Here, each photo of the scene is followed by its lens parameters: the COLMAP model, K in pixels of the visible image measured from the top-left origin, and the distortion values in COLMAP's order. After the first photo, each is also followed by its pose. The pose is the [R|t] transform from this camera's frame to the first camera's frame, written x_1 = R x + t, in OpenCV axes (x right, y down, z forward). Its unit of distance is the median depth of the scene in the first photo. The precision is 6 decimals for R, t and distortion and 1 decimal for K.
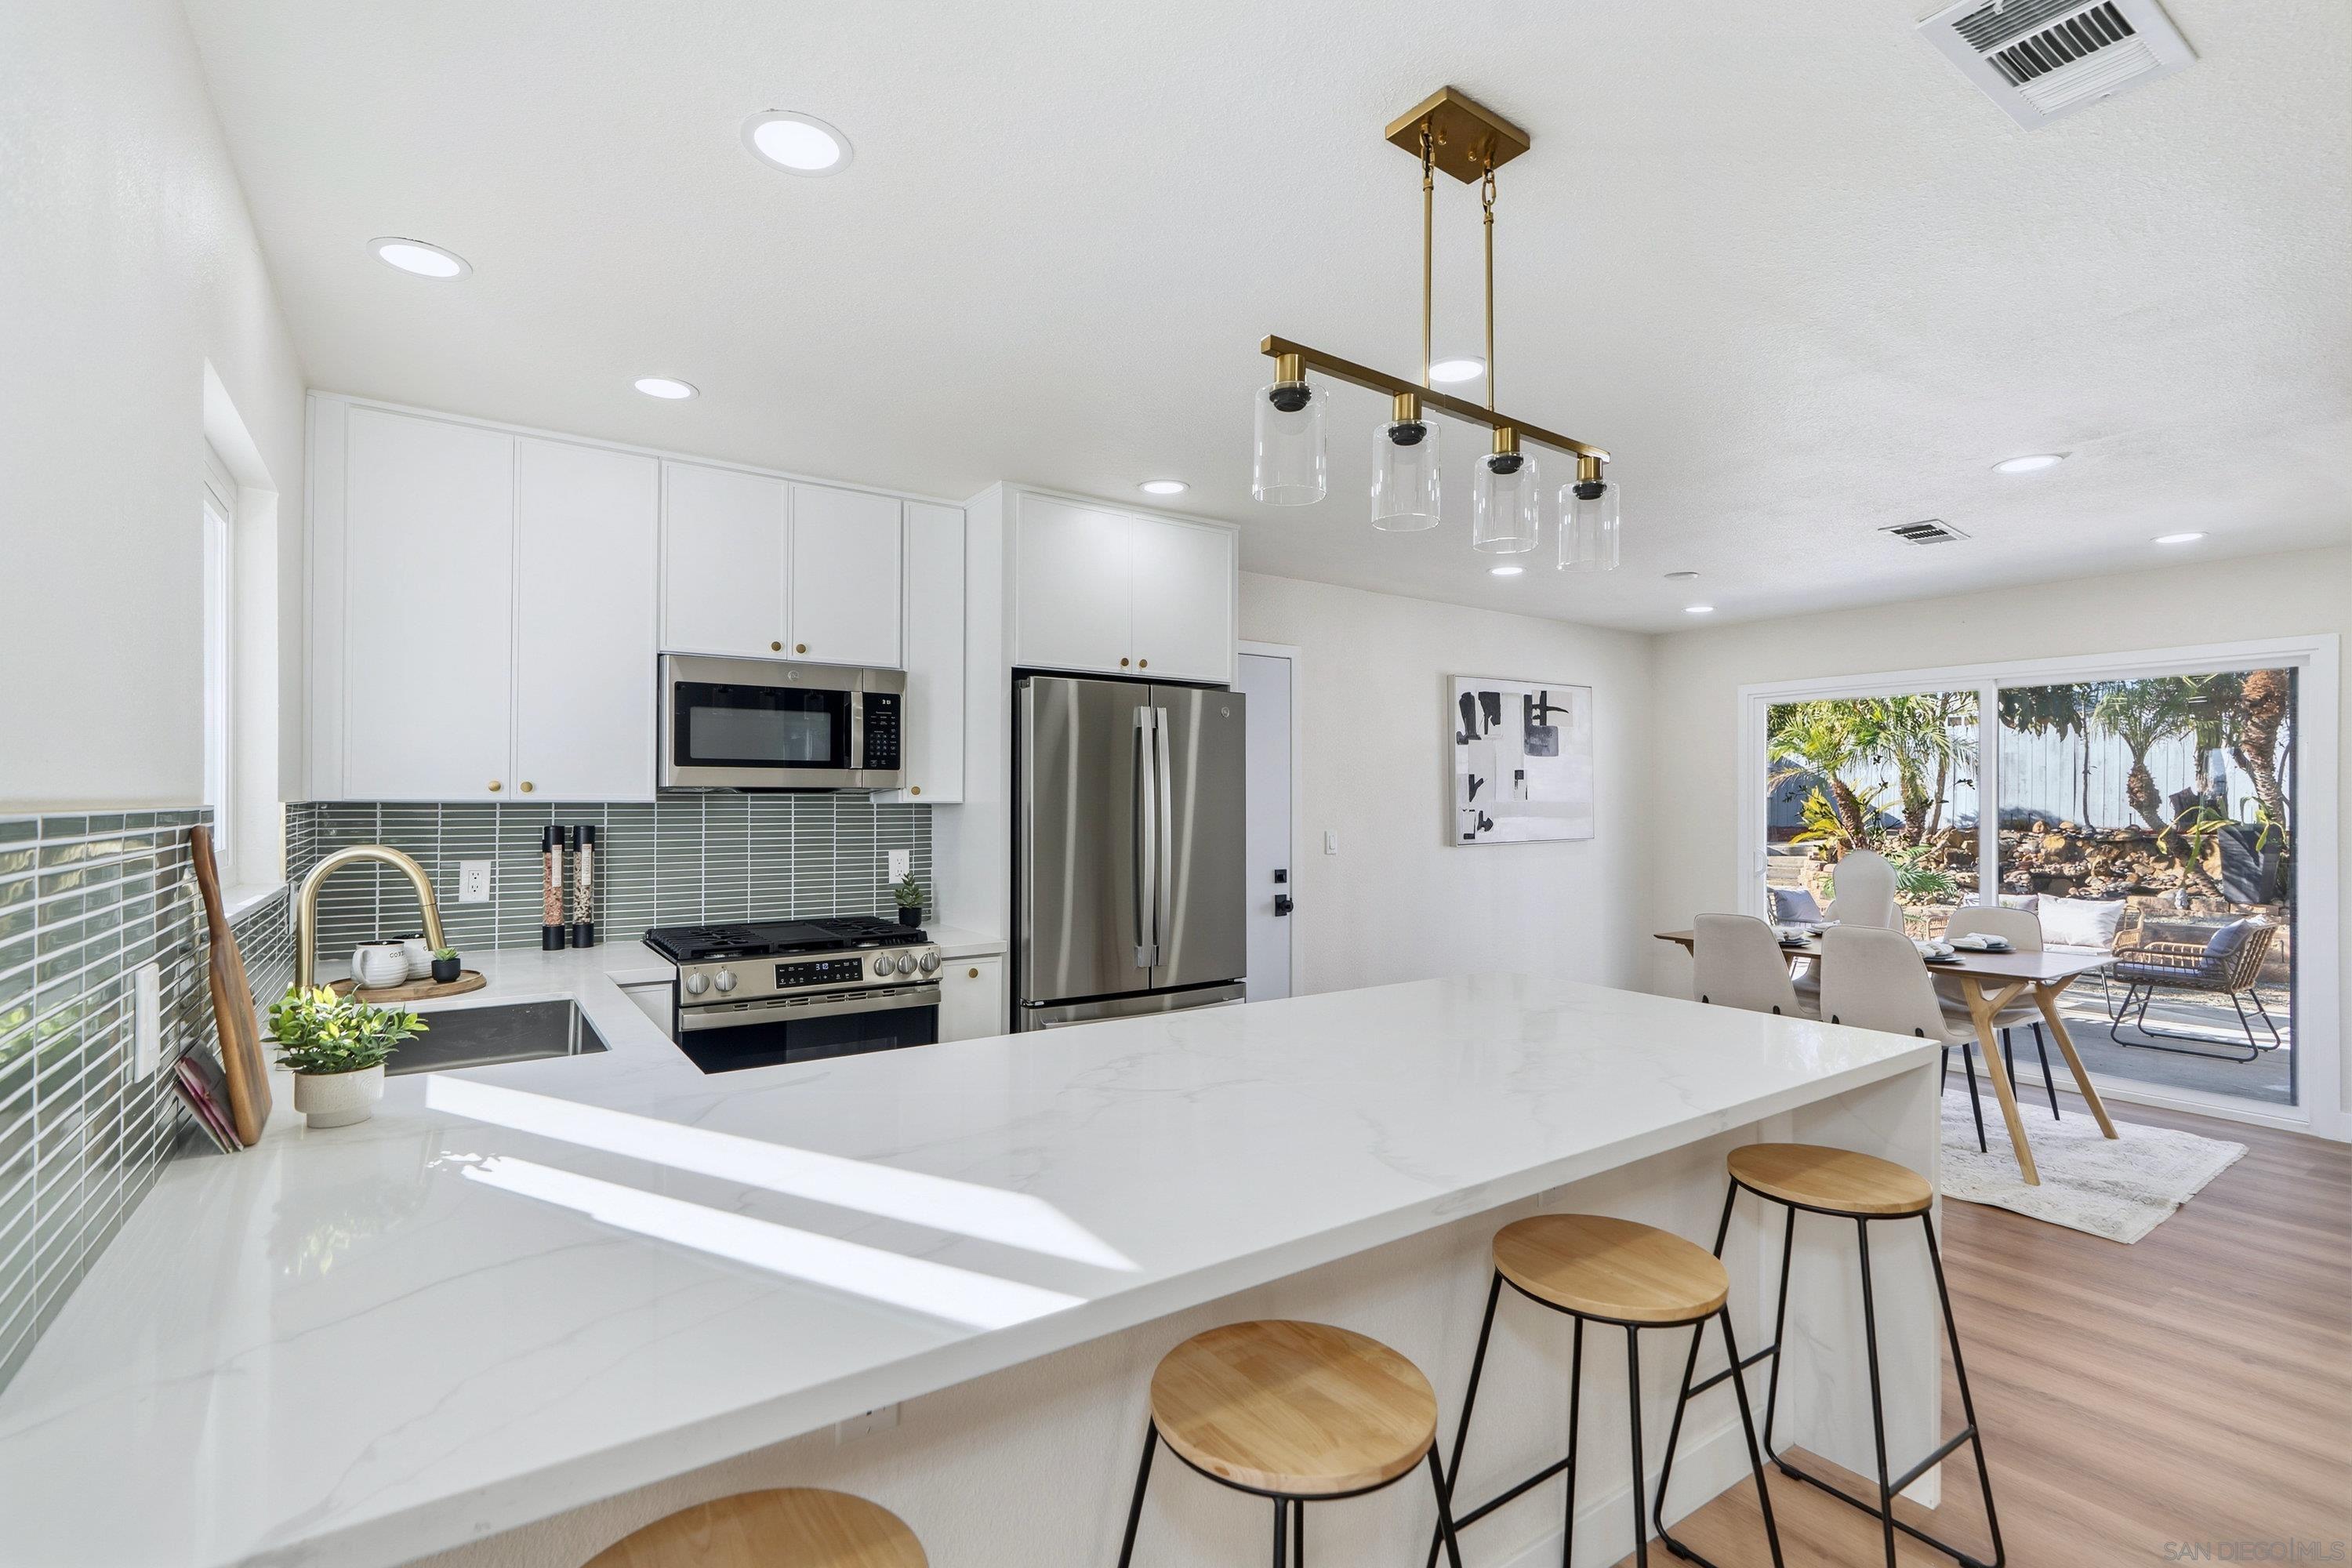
lens RADIAL K [[1083.3, 0, 1193.0], [0, 1083.3, 788.3], [0, 0, 1]] dist [-0.006855, 0.003110]
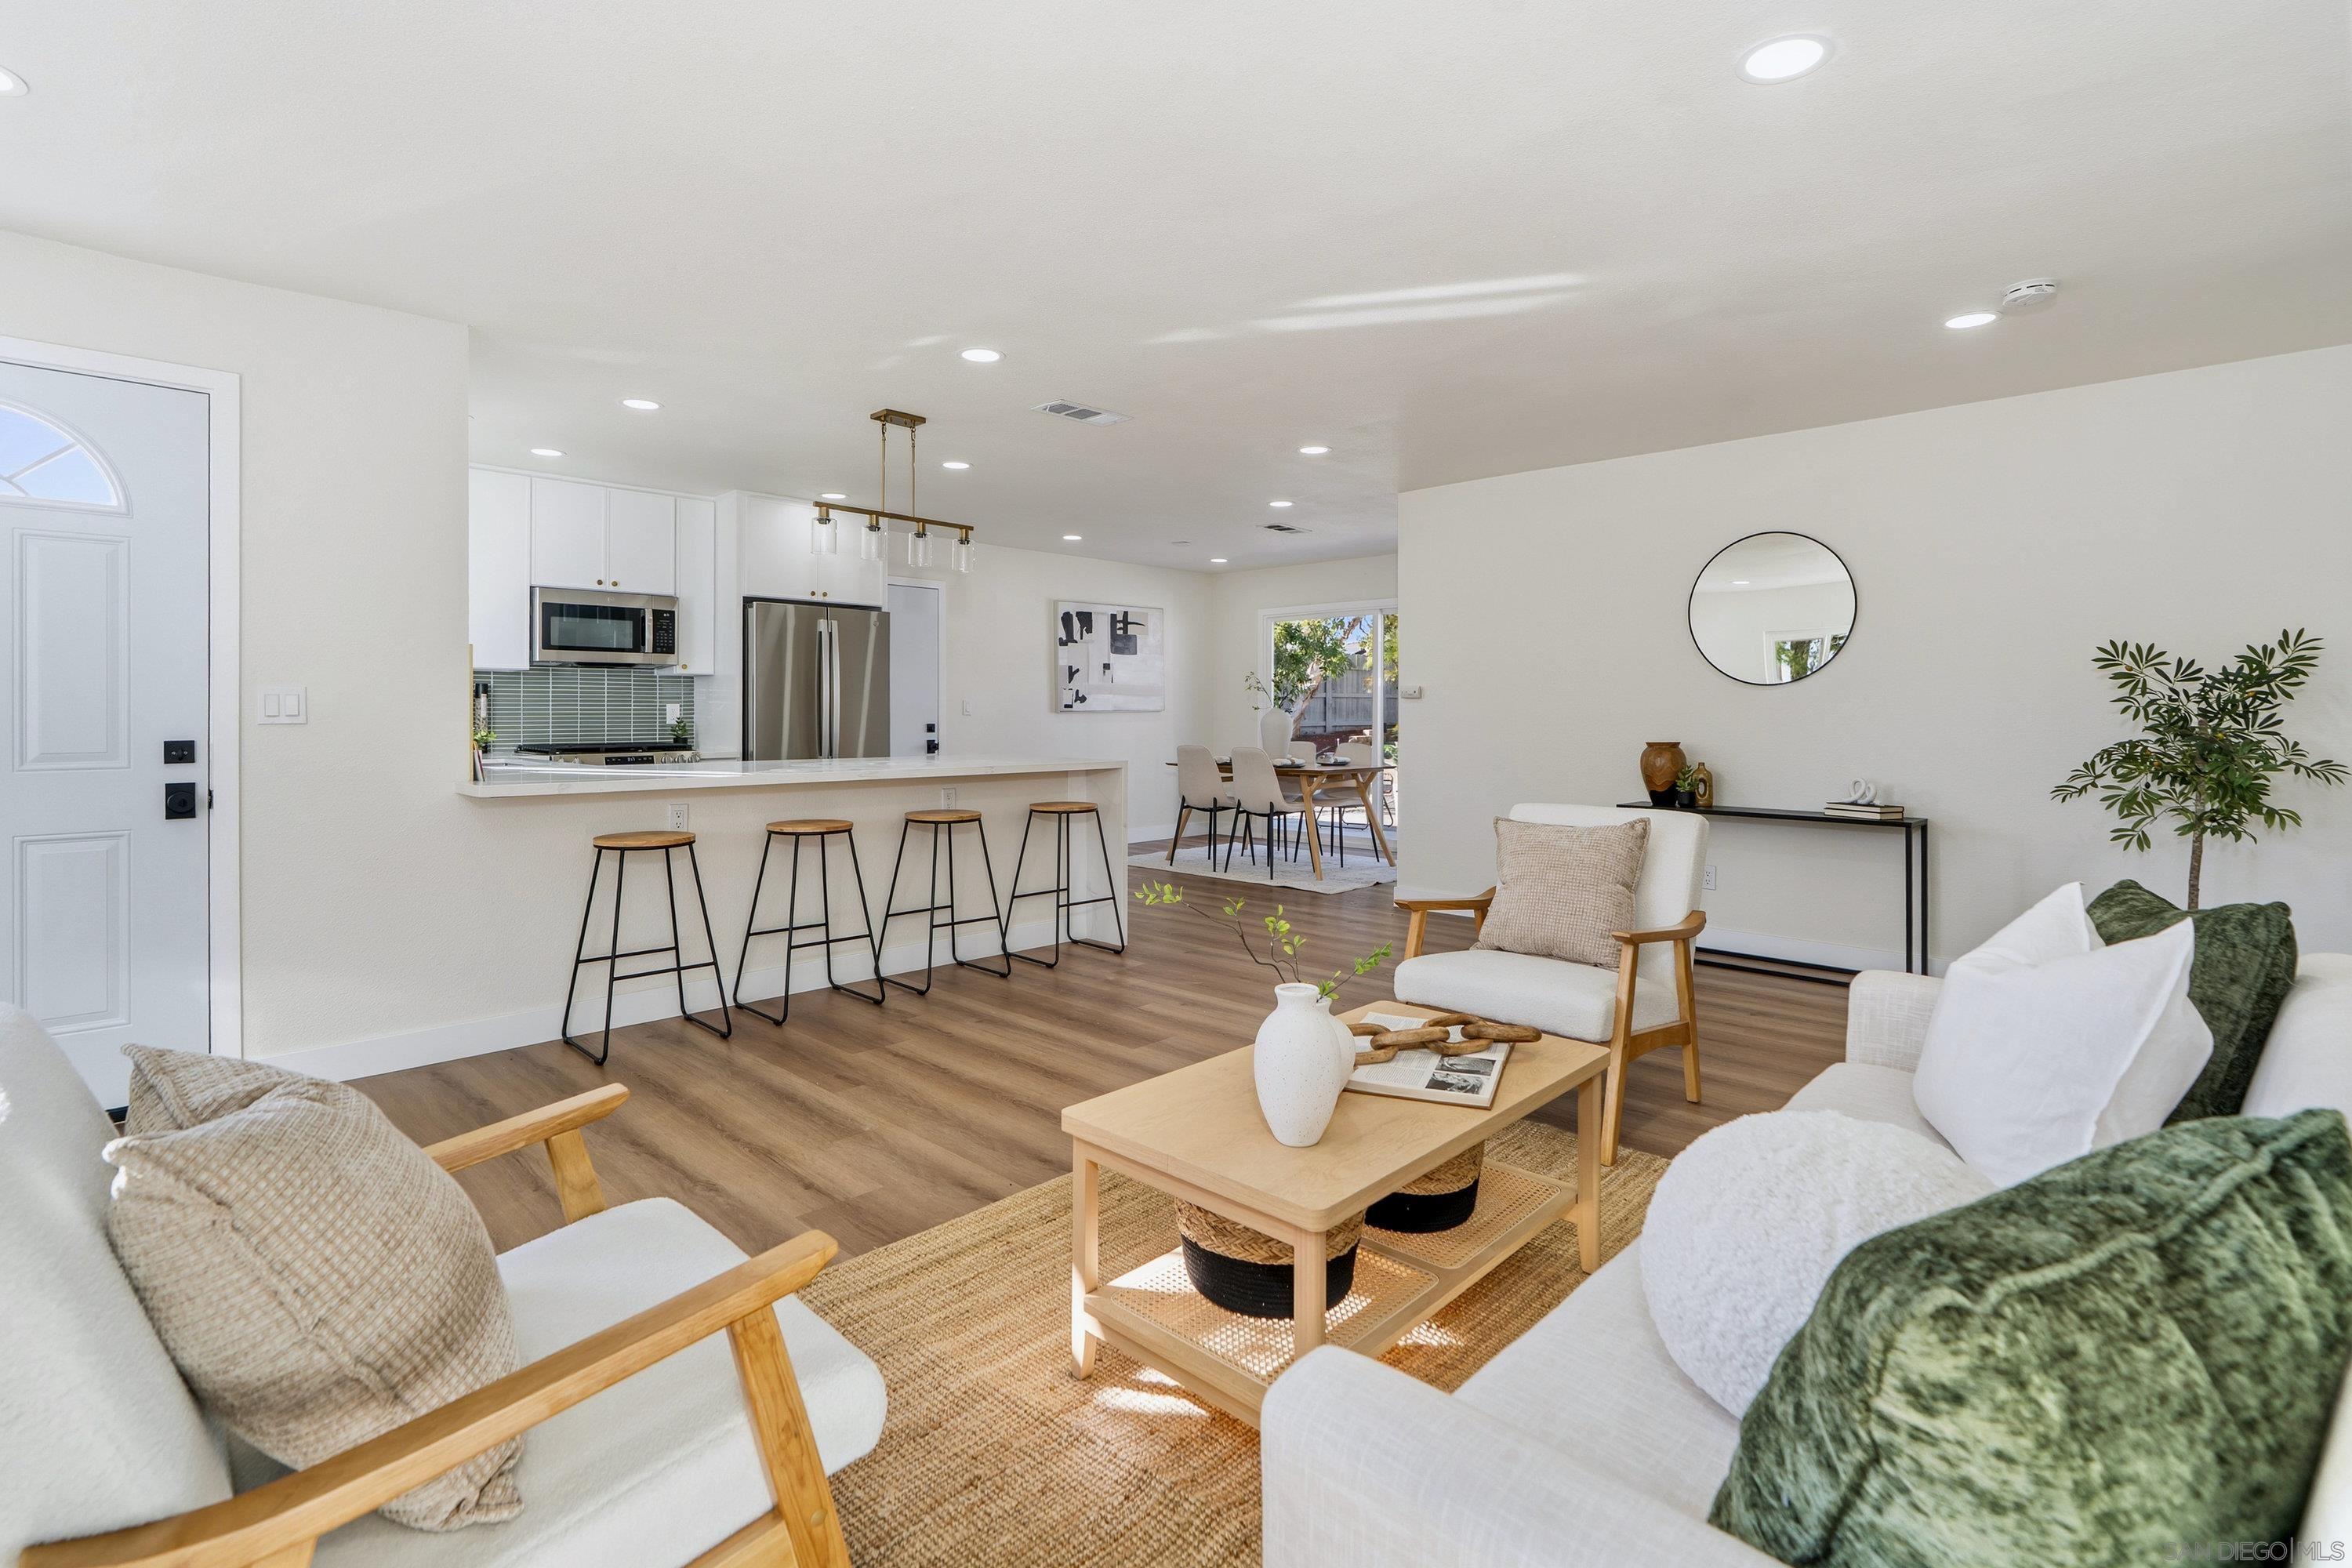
lens RADIAL K [[1083.3, 0, 1174.6], [0, 1083.3, 700.3], [0, 0, 1]] dist [-0.006855, 0.003110]
pose [[0.984335, 0.001900, 0.176296, 0.185944], [-0.002448, 0.999993, 0.002889, 0.043594], [-0.176289, -0.003275, 0.984333, -0.740323]]
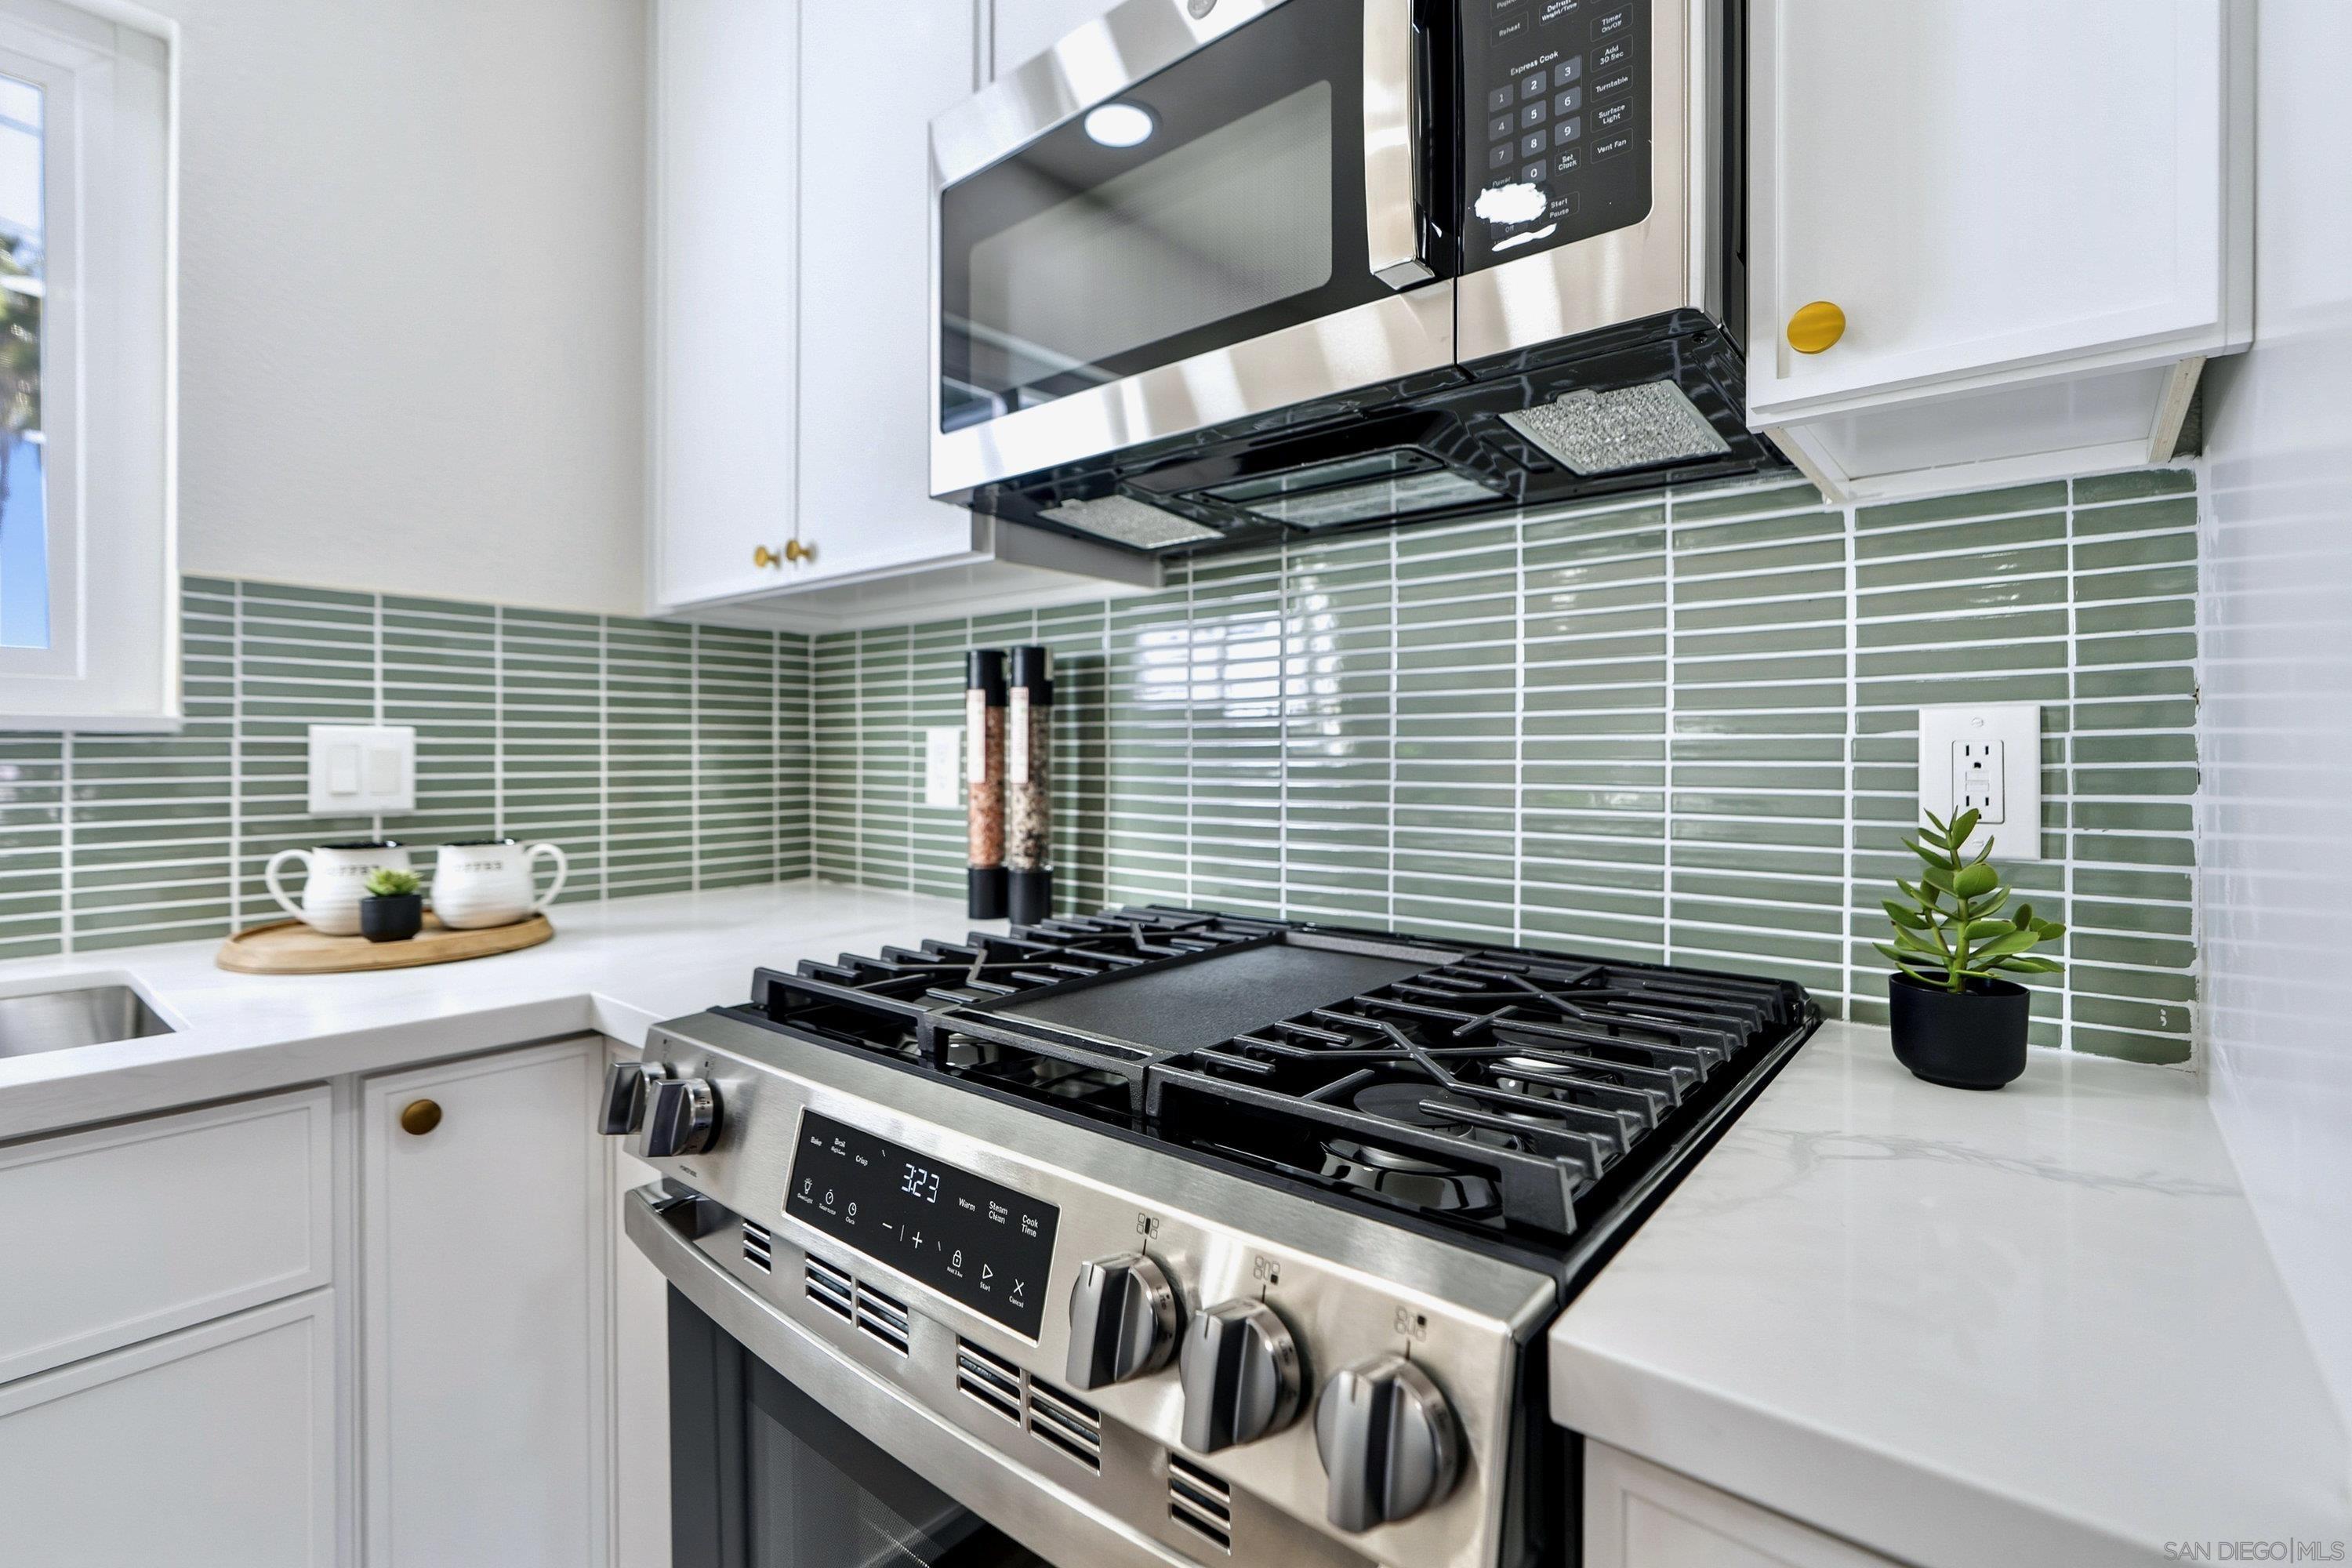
lens RADIAL K [[1083.3, 0, 1162.6], [0, 1083.3, 750.7], [0, 0, 1]] dist [-0.006855, 0.003110]
pose [[0.244770, -0.007545, -0.969552, -0.097468], [0.008443, 0.999948, -0.005650, 0.063882], [0.969544, -0.006803, 0.244821, 0.759933]]
